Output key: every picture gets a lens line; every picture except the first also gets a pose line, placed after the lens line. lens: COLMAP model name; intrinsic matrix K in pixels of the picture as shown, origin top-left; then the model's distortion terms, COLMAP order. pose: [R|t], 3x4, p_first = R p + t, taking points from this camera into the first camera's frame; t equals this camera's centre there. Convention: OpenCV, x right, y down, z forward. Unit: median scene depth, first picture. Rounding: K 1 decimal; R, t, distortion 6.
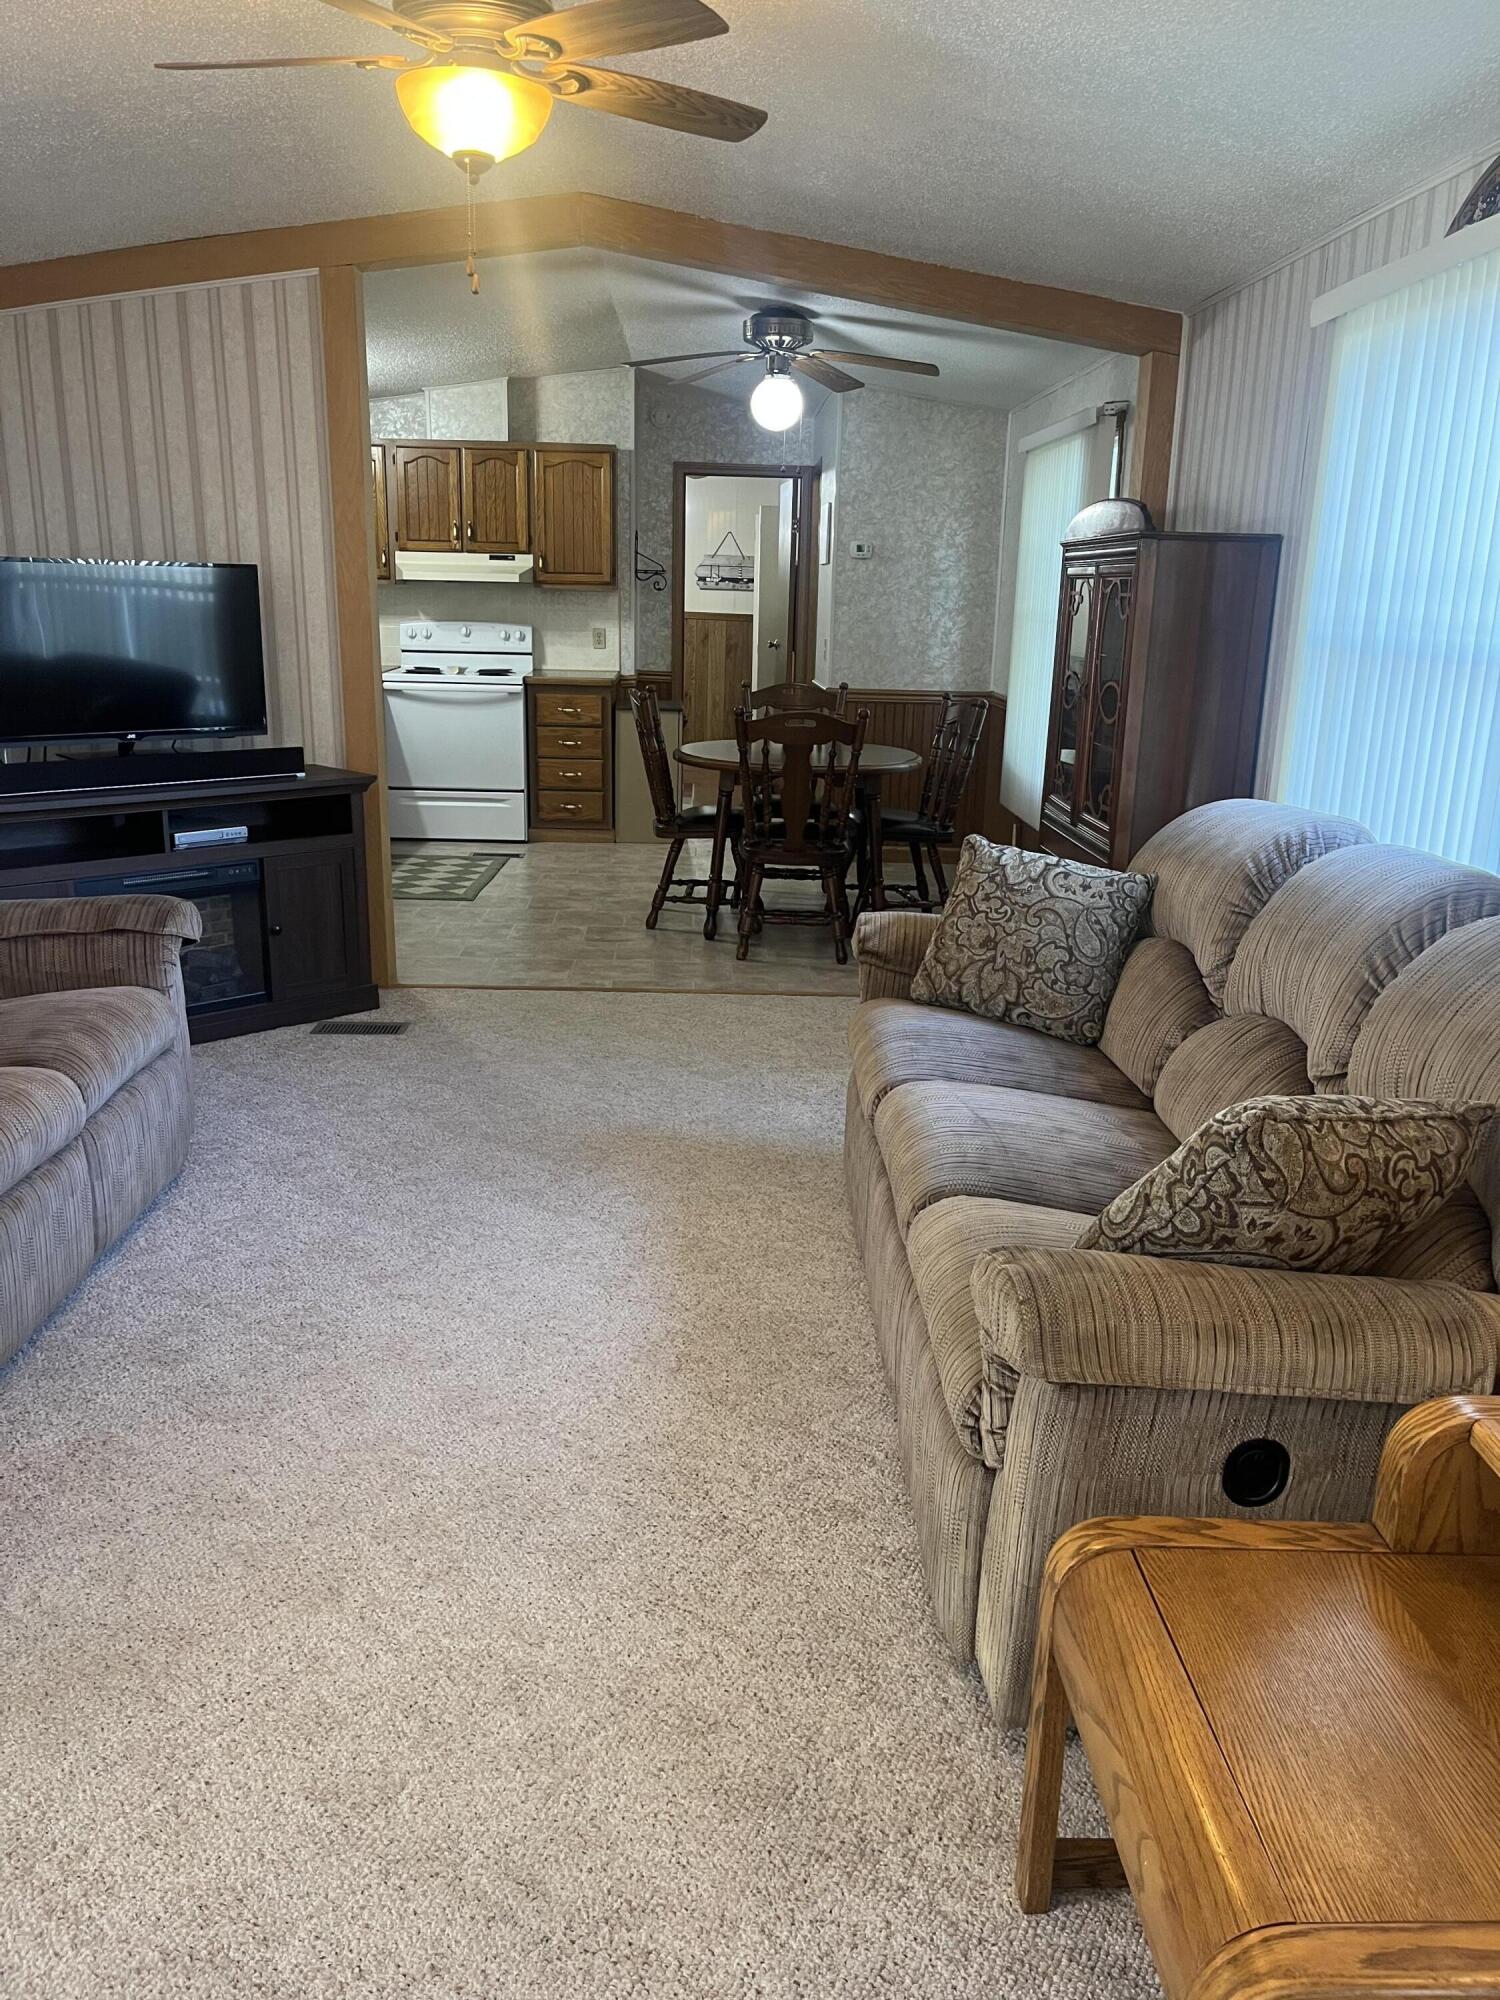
lens RADIAL K [[1578.0, 0, 750.0], [0, 1578.0, 1000.0], [0, 0, 1]] dist [0.062293, -0.077298]
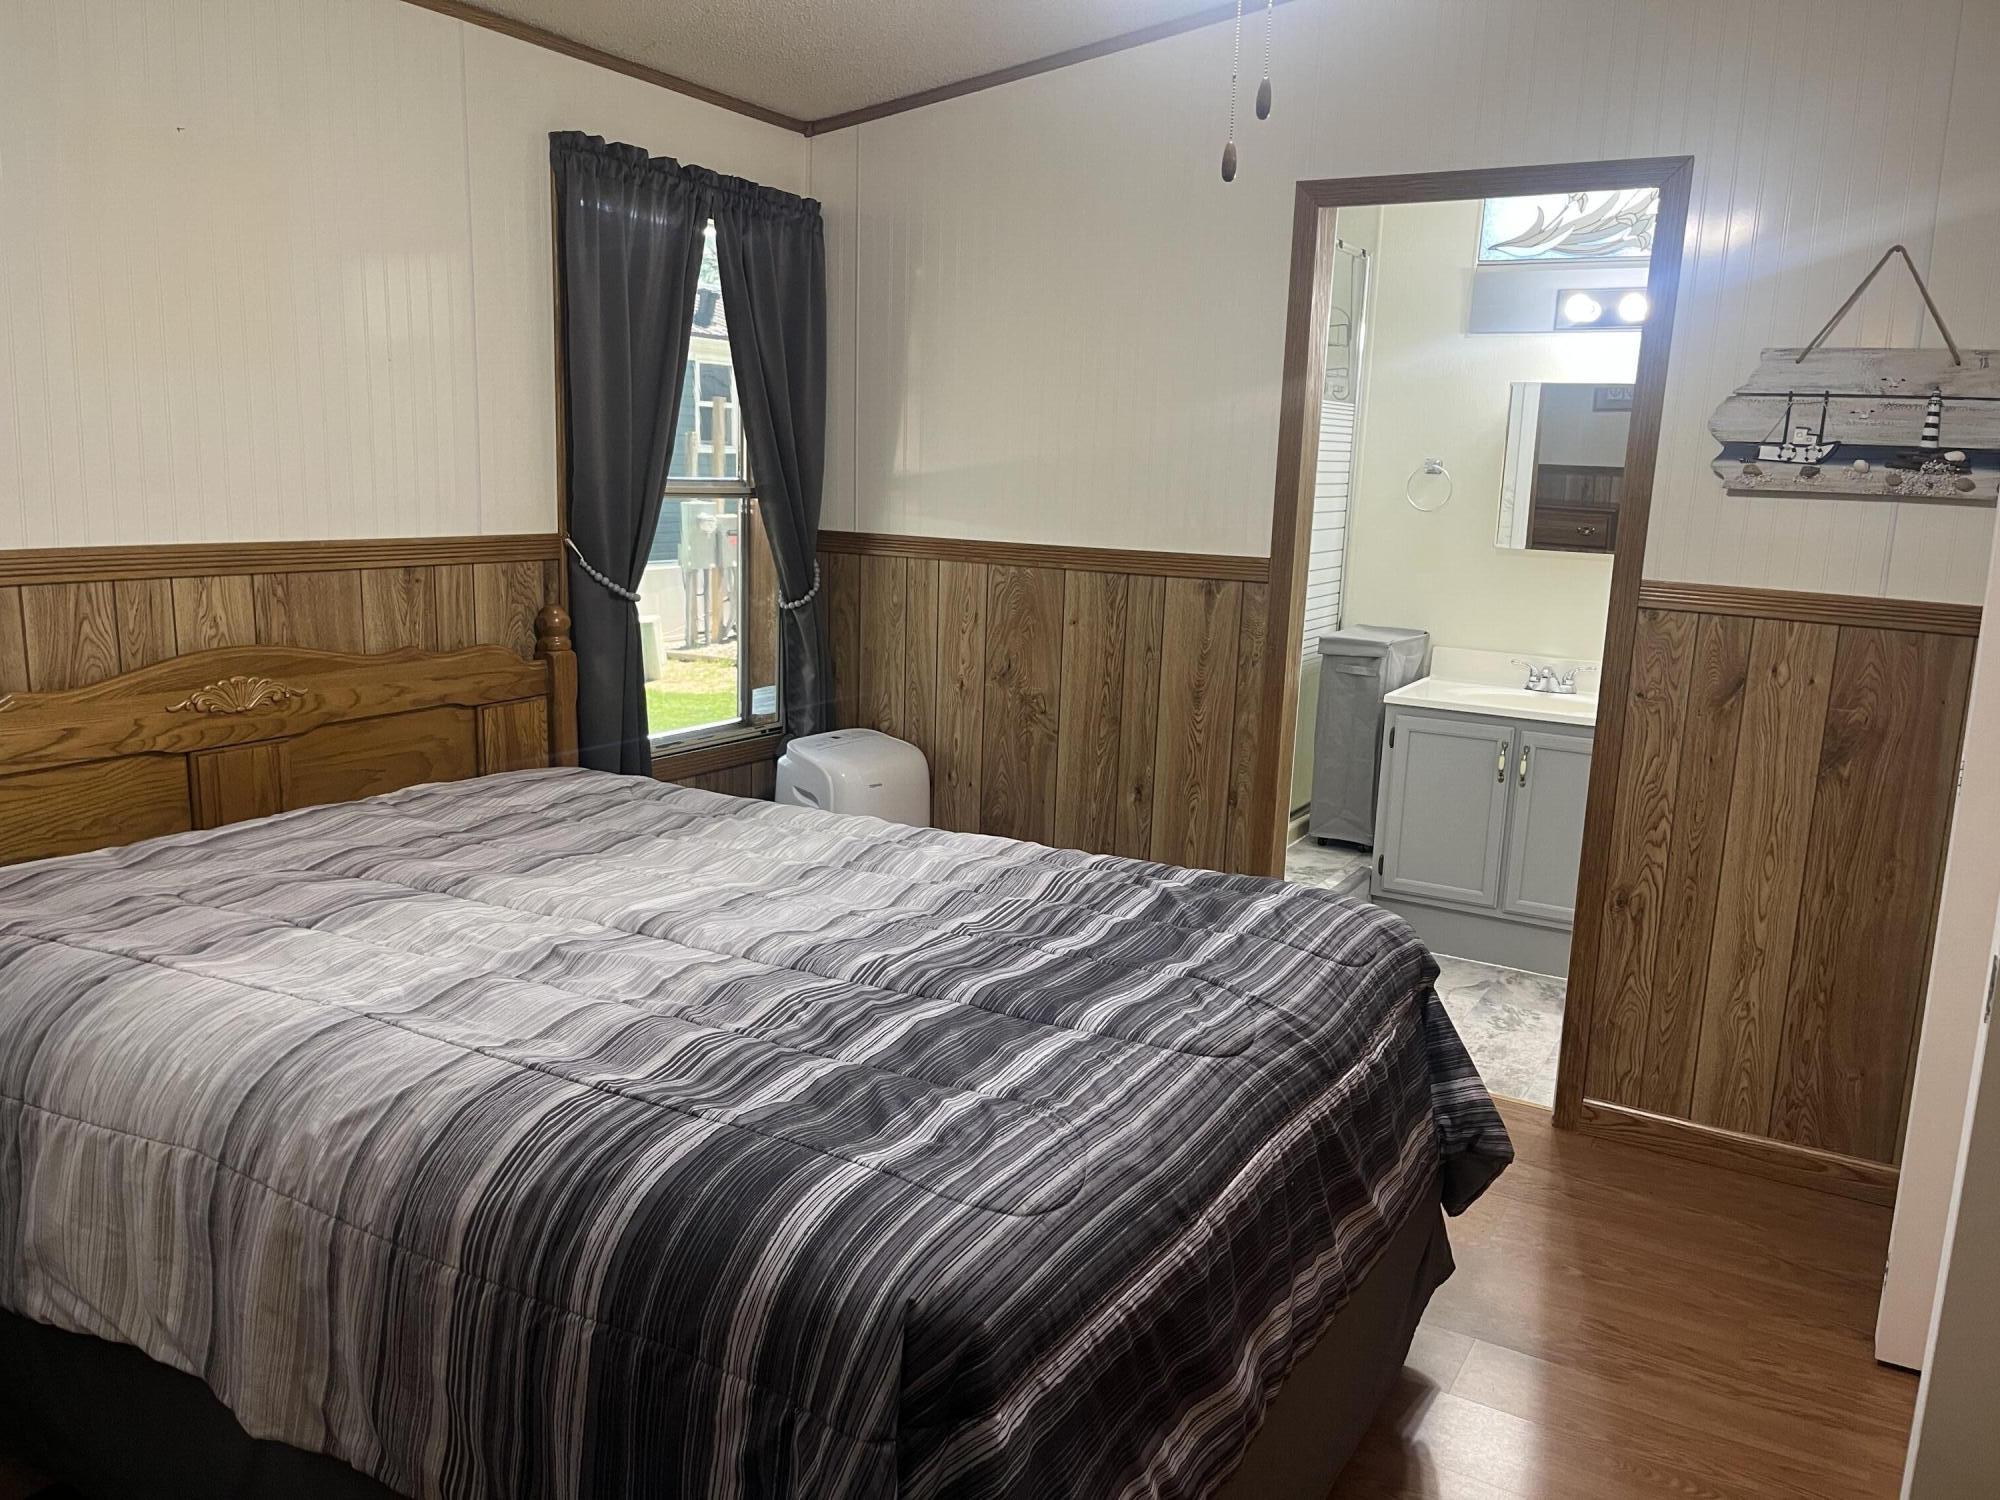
lens RADIAL K [[1526.2, 0, 984.1], [0, 1526.2, 758.9], [0, 0, 1]] dist [0.061971, -0.080900]
pose [[0.843917, 0.104191, -0.526259, 0.001297], [-0.147069, 0.988310, -0.040171, -0.454183], [0.515922, 0.111297, 0.849375, 1.755055]]
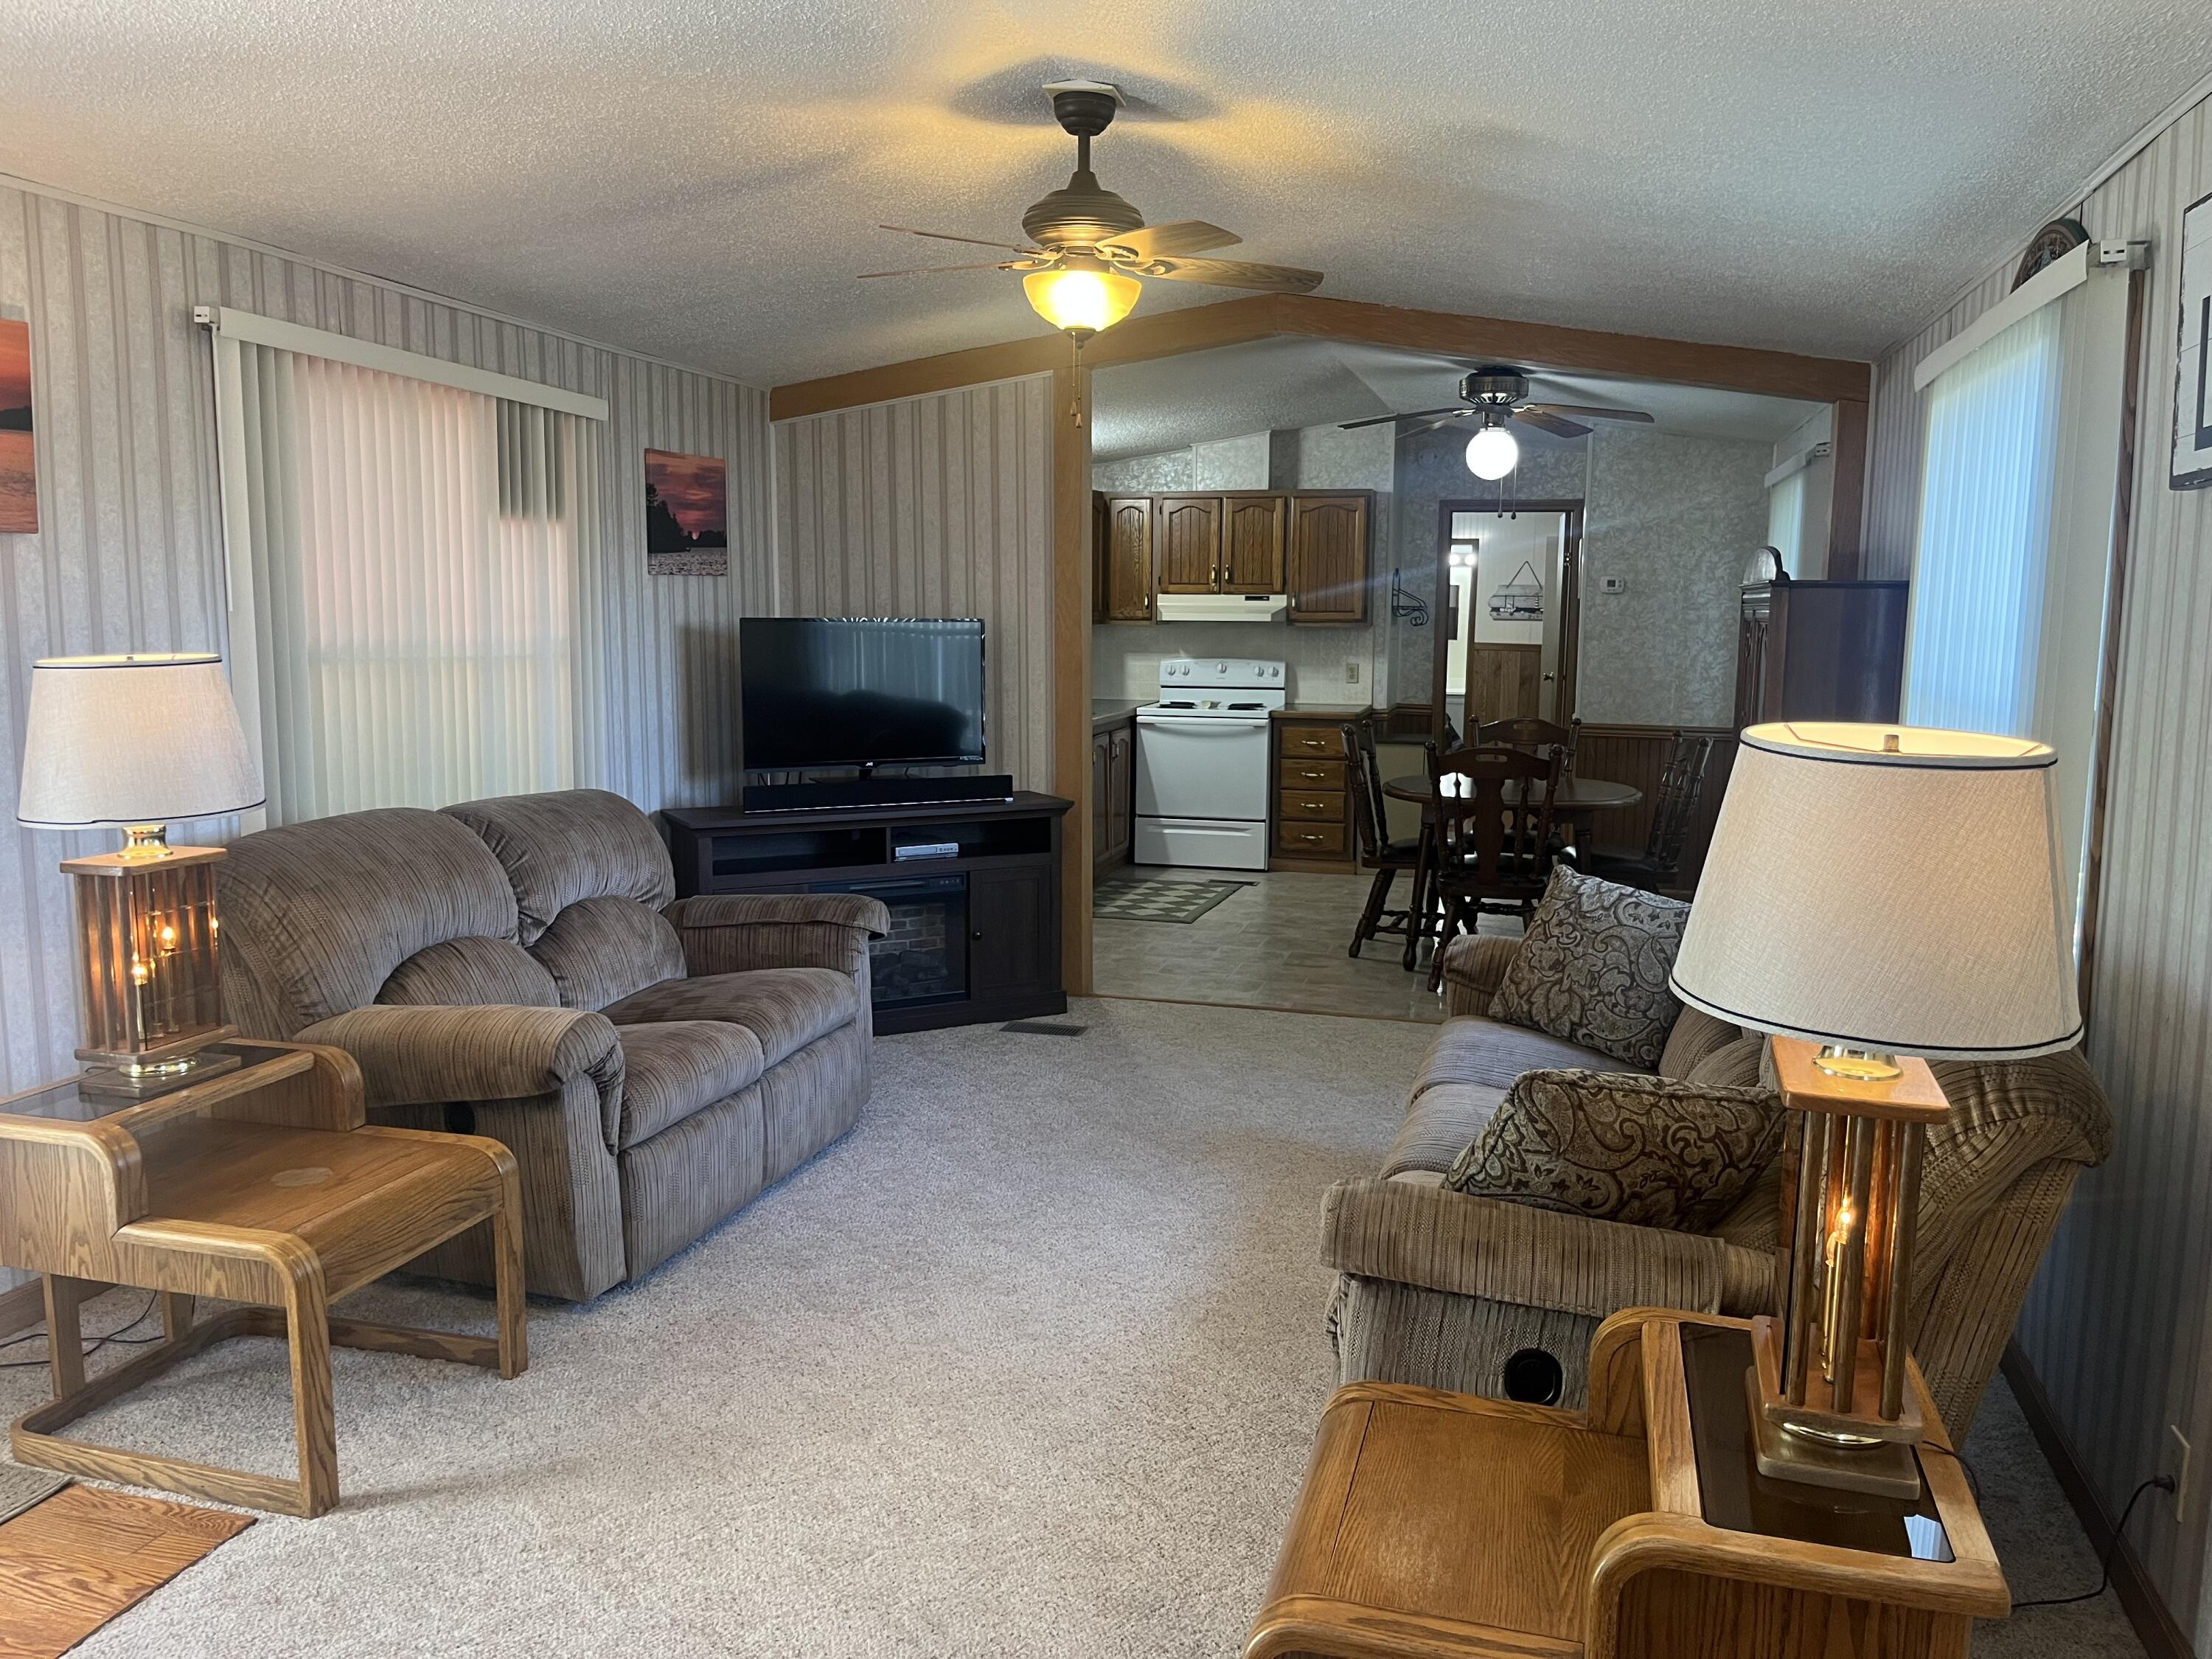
lens RADIAL K [[1753.0, 0, 1099.6], [0, 1753.0, 813.1], [0, 0, 1]] dist [0.095653, -0.220491]
pose [[0.955479, 0.021882, -0.294247, 0.134125], [-0.062559, 0.989598, -0.129549, 0.023061], [0.288351, 0.142190, 0.946909, -0.146415]]
